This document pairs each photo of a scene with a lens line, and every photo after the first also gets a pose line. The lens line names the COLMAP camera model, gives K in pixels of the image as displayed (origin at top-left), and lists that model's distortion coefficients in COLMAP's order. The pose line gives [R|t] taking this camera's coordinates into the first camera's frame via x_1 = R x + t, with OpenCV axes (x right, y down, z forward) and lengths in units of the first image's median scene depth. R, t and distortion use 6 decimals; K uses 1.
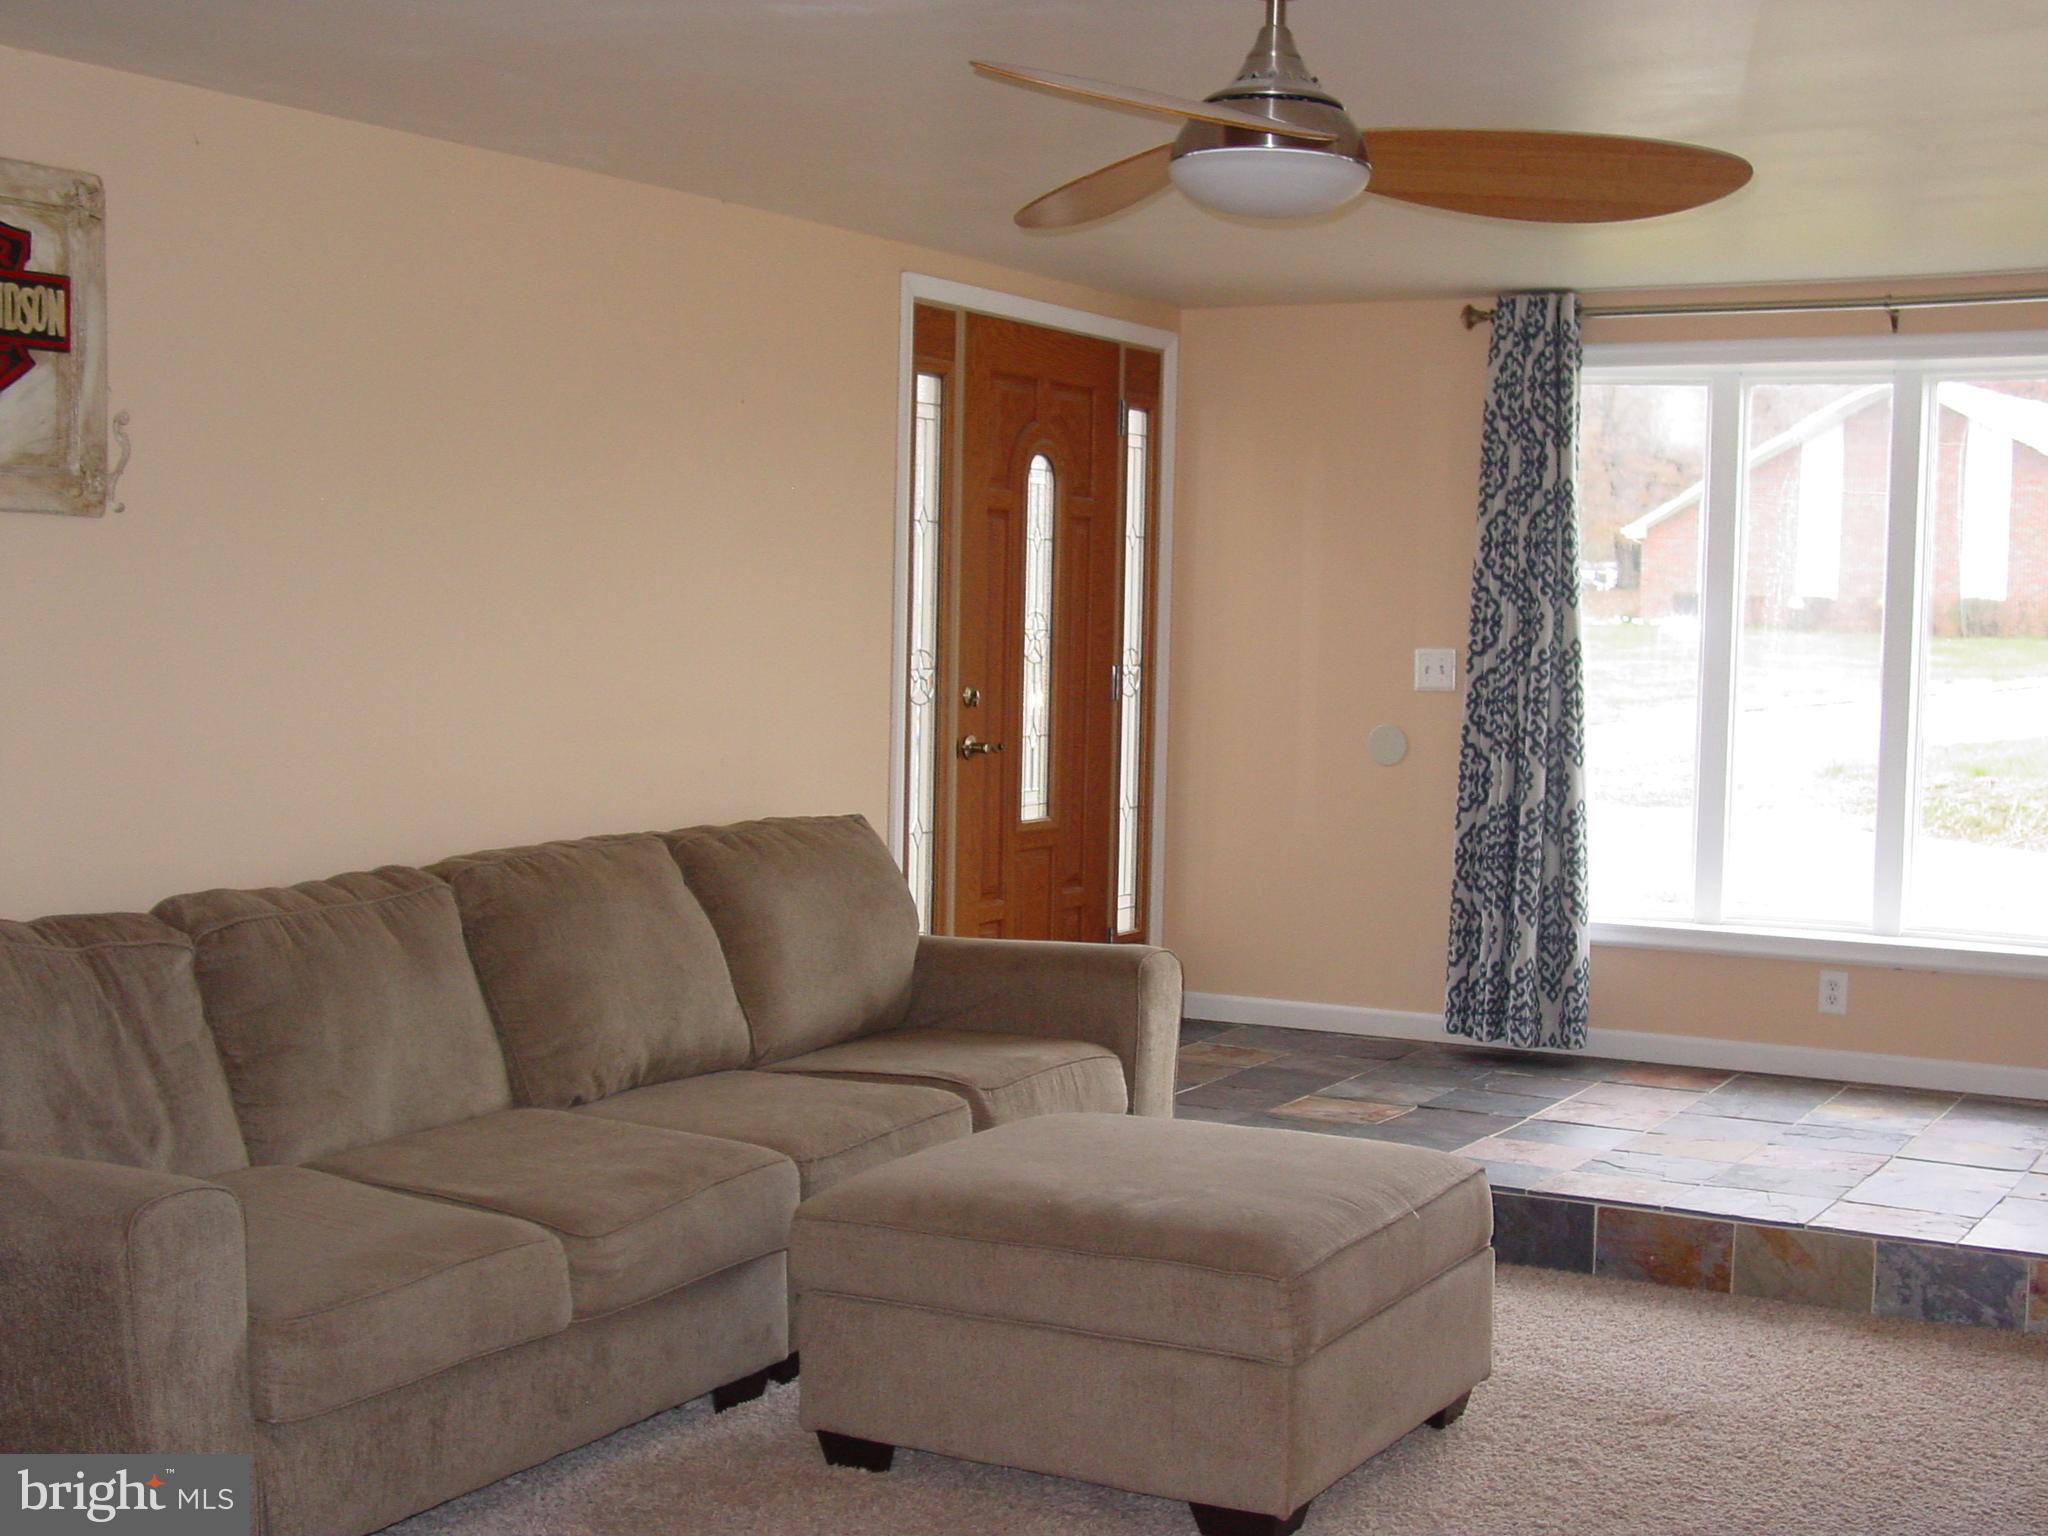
lens RADIAL K [[2717.7, 0, 1027.5], [0, 2717.7, 802.1], [0, 0, 1]] dist [-0.095377, 0.298658]
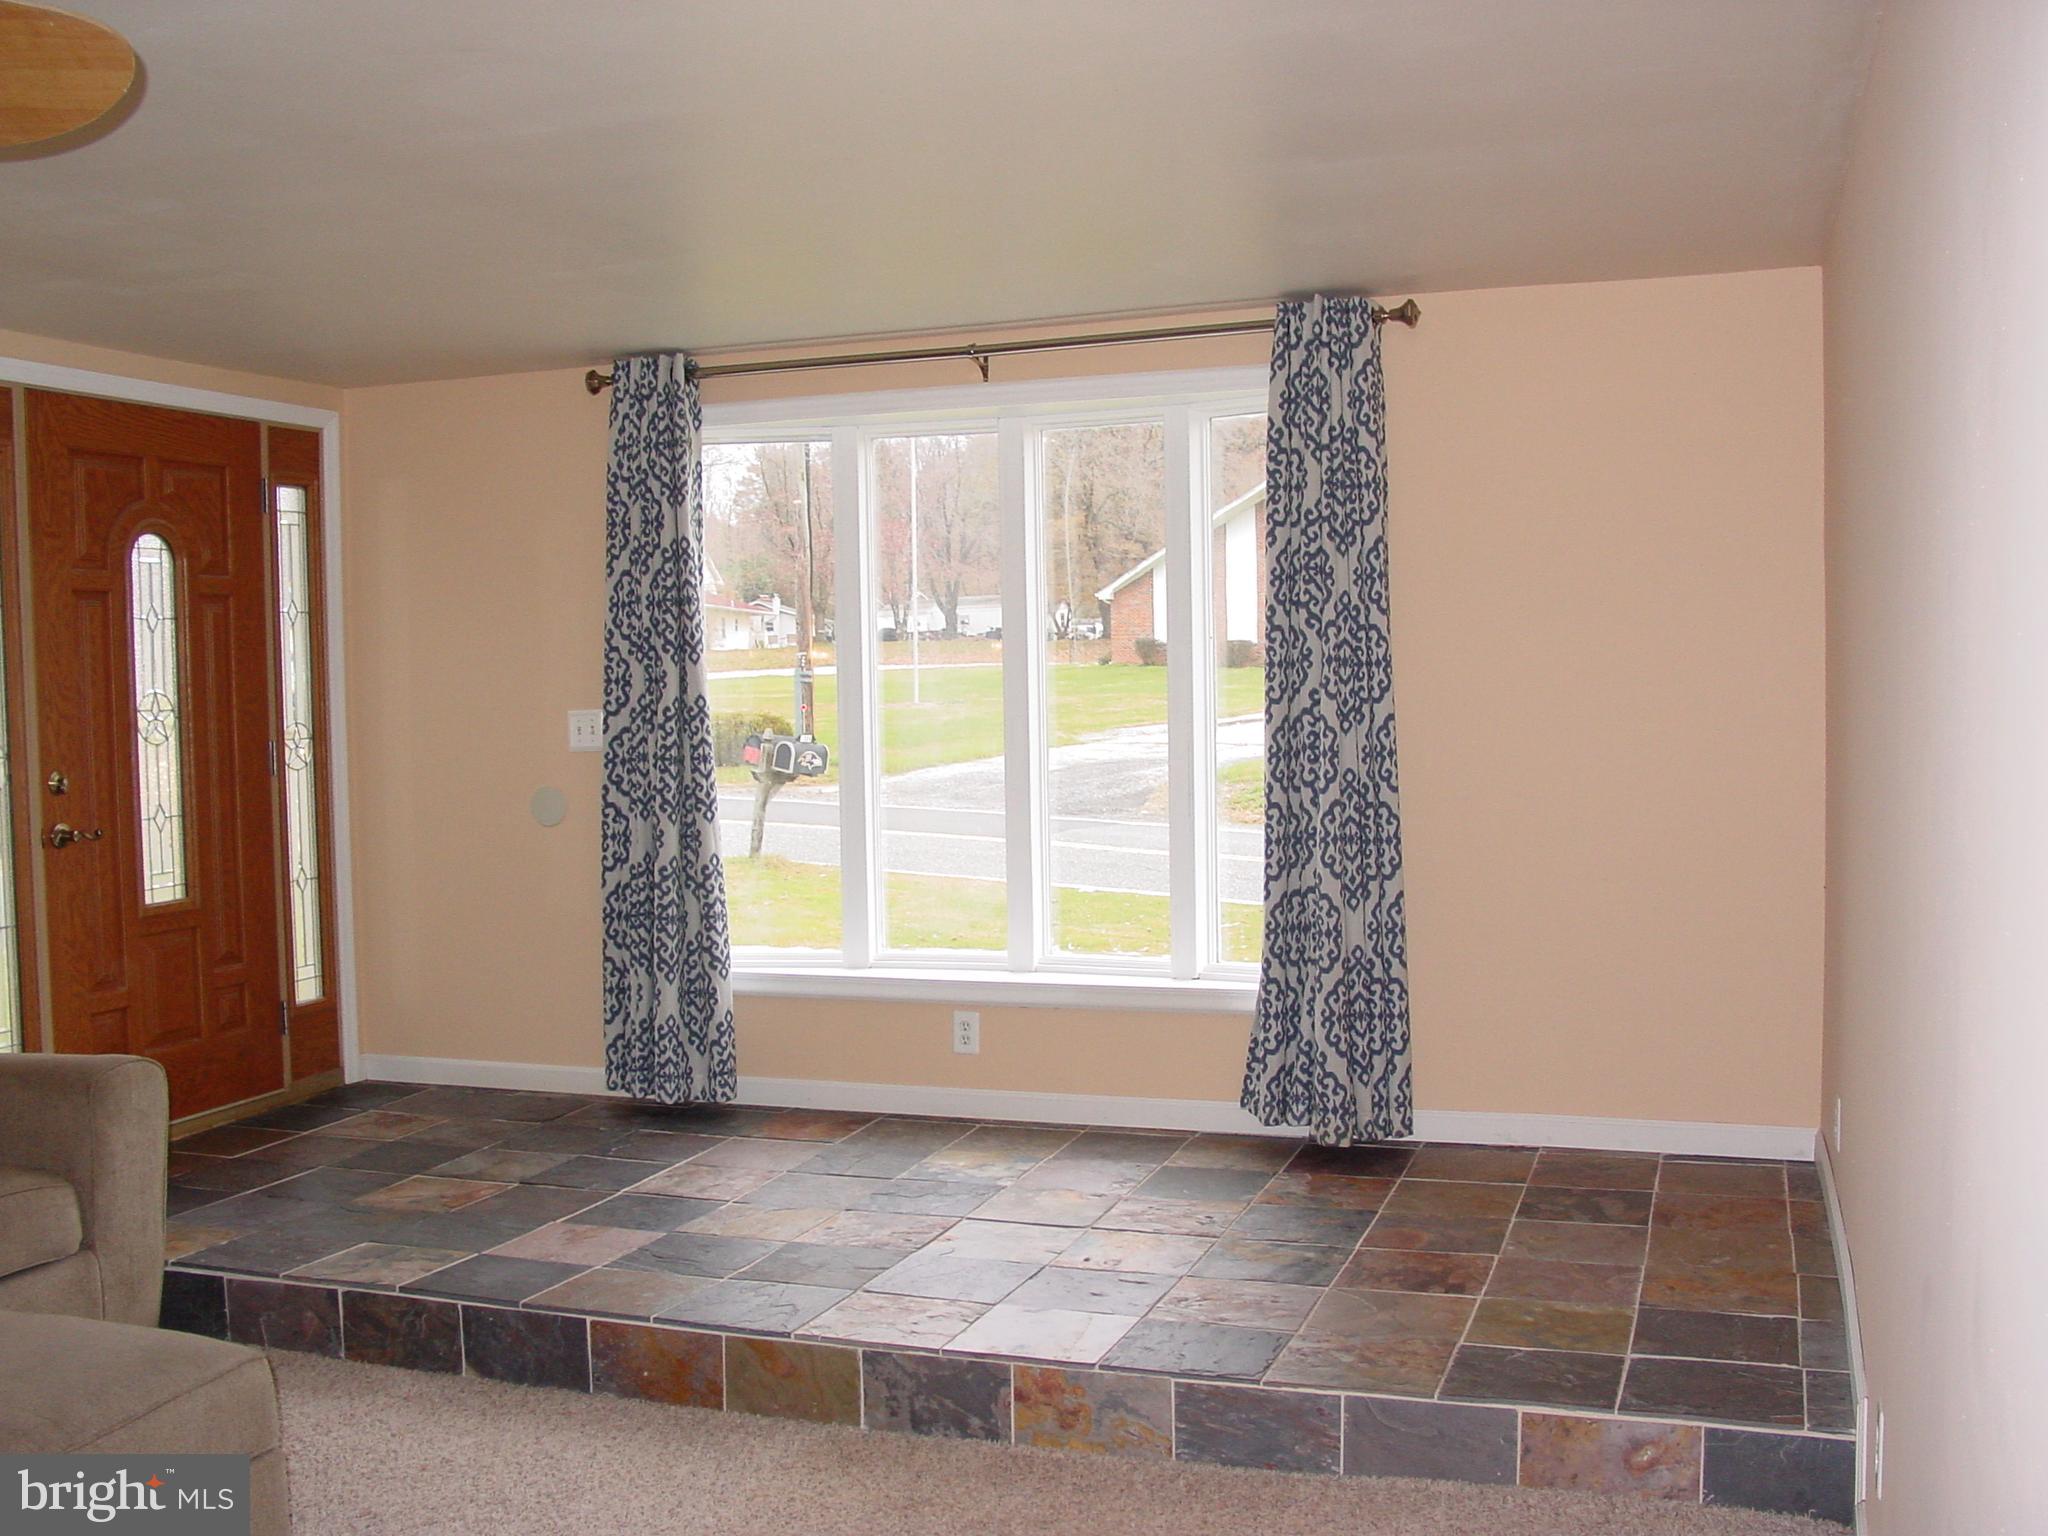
lens RADIAL K [[2082.5, 0, 1023.7], [0, 2082.5, 793.7], [0, 0, 1]] dist [-0.178620, 0.220123]
pose [[0.985472, -0.048558, 0.162746, 0.192816], [0.050099, 0.998730, -0.005380, -0.013483], [-0.162278, 0.013456, 0.986653, 0.221042]]
